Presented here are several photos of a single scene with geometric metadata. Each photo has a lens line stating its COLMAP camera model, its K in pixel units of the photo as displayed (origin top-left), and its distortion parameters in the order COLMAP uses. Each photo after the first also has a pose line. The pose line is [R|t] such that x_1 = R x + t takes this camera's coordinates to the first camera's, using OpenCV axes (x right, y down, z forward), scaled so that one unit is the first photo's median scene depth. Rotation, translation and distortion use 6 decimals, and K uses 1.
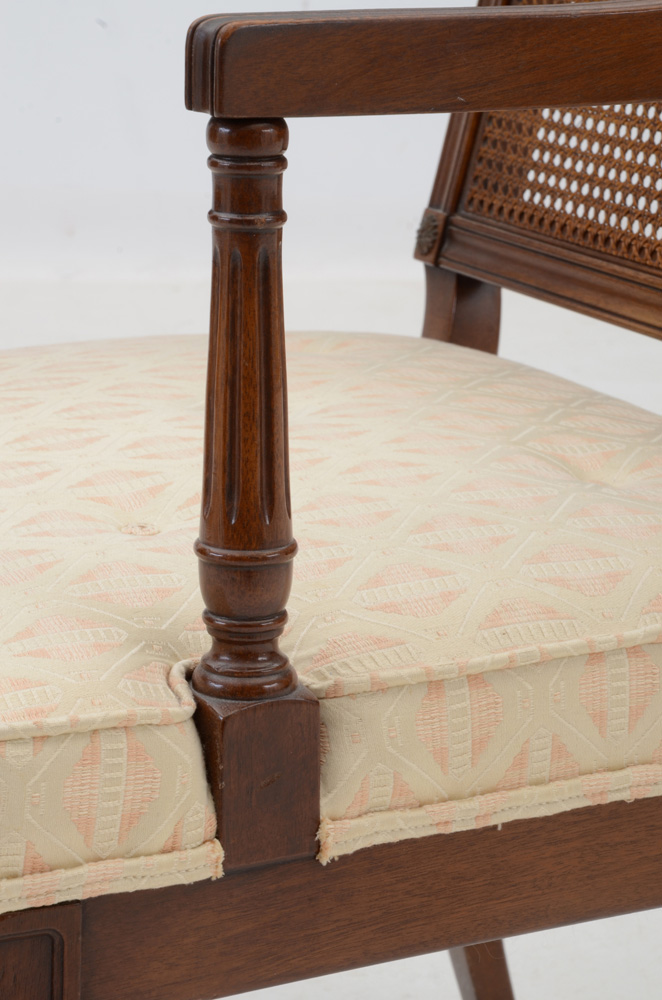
lens RADIAL K [[3612.4, 0, 364.2], [0, 3612.4, 542.1], [0, 0, 1]] dist [1.010407, 0.000000]
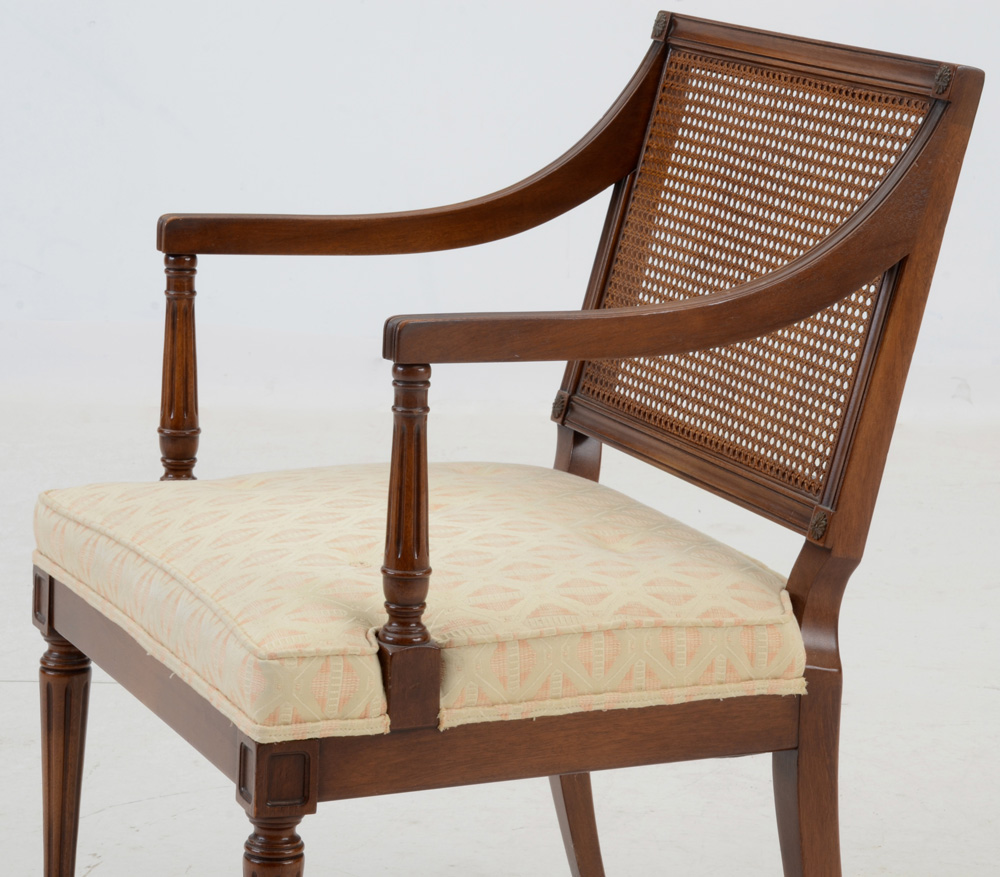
lens RADIAL K [[3822.0, 0, 547.9], [0, 3822.0, 466.2], [0, 0, 1]] dist [0.647010, 0.000000]
pose [[0.998609, 0.029558, -0.043668, 0.135387], [-0.031879, 0.998062, -0.053436, 0.054137], [0.042004, 0.054754, 0.997616, -1.110862]]
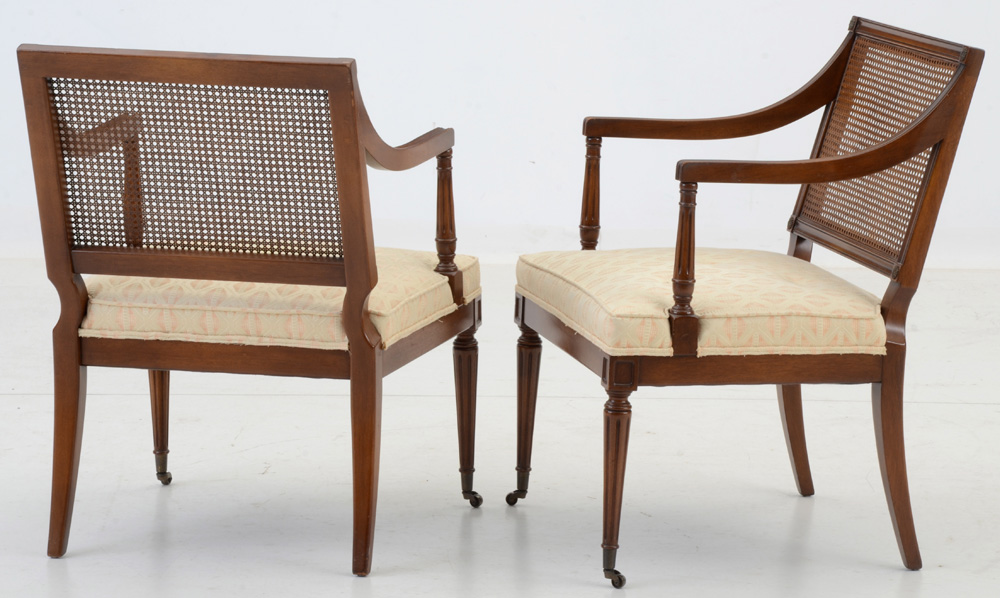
lens RADIAL K [[3528.8, 0, 501.5], [0, 3528.8, 295.2], [0, 0, 1]] dist [1.150986, 0.000000]
pose [[0.979924, 0.062292, -0.189389, 0.541960], [-0.077988, 0.994009, -0.076580, 0.350913], [0.183484, 0.089812, 0.978911, -3.091004]]
